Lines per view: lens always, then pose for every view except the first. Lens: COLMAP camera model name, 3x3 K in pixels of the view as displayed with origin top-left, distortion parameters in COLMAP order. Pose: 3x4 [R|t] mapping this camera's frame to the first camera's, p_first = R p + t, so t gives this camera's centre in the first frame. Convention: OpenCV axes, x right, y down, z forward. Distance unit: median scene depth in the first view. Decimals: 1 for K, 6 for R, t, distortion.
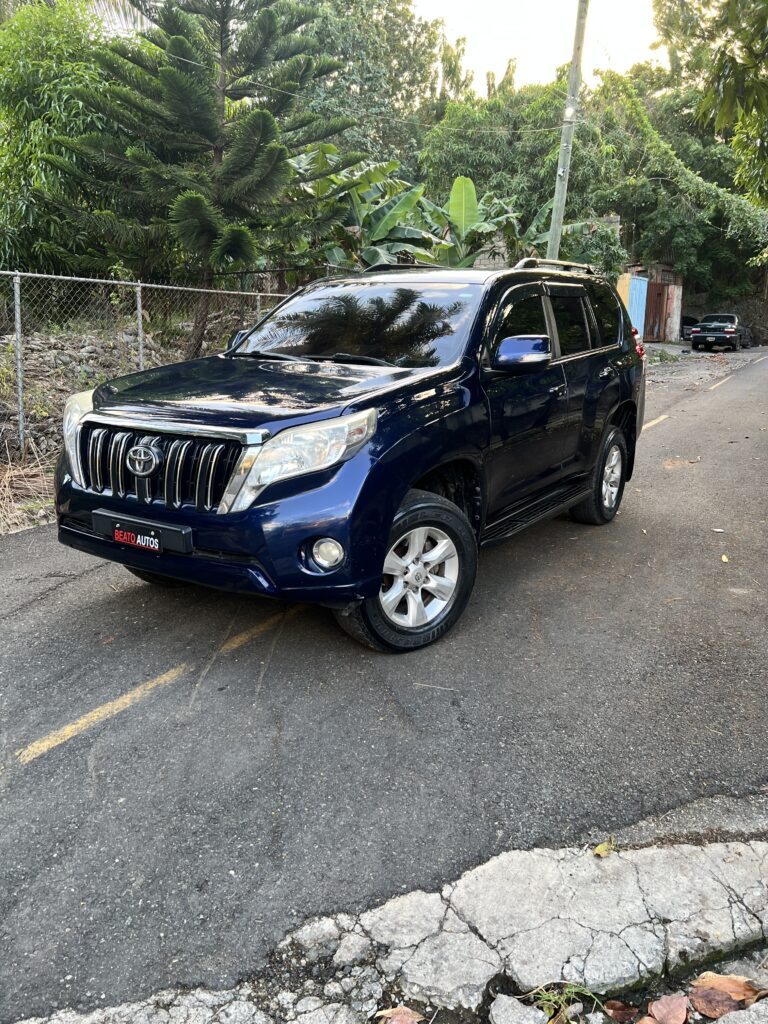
lens RADIAL K [[778.8, 0, 384.0], [0, 778.8, 512.0], [0, 0, 1]] dist [0.042809, -0.056693]
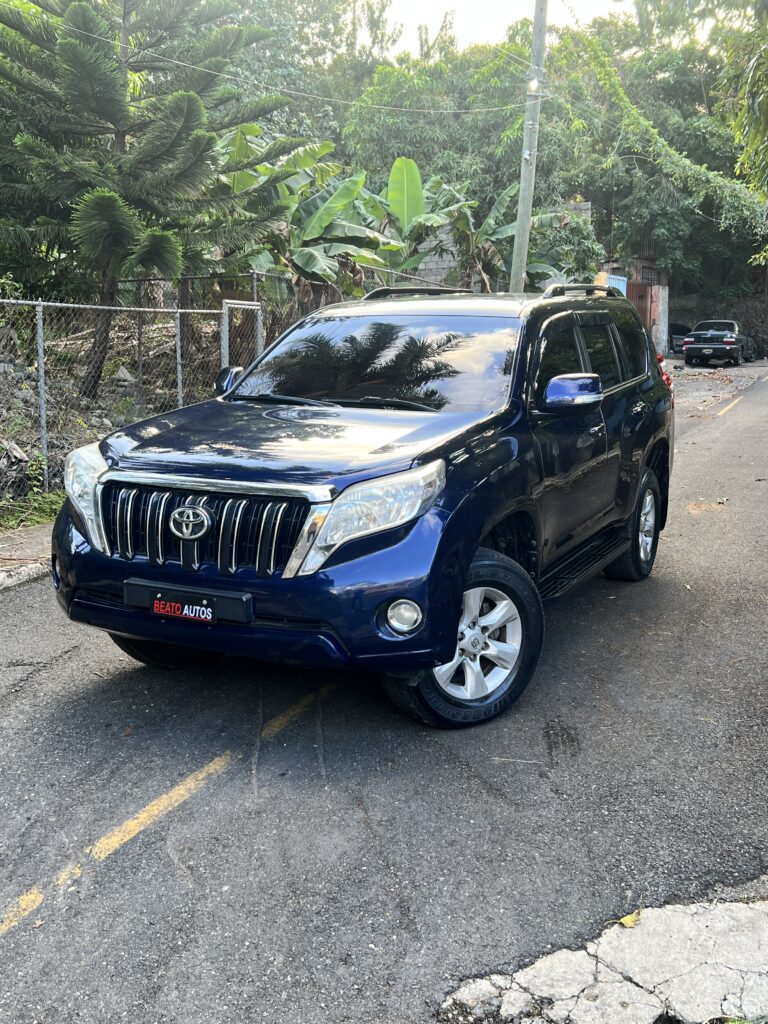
lens RADIAL K [[1050.3, 0, 384.6], [0, 1050.3, 504.6], [0, 0, 1]] dist [0.059129, -0.102564]
pose [[0.994293, -0.028433, 0.102823, -0.181585], [0.035779, 0.996882, -0.070323, 0.006214], [-0.100503, 0.073600, 0.992211, -0.205065]]
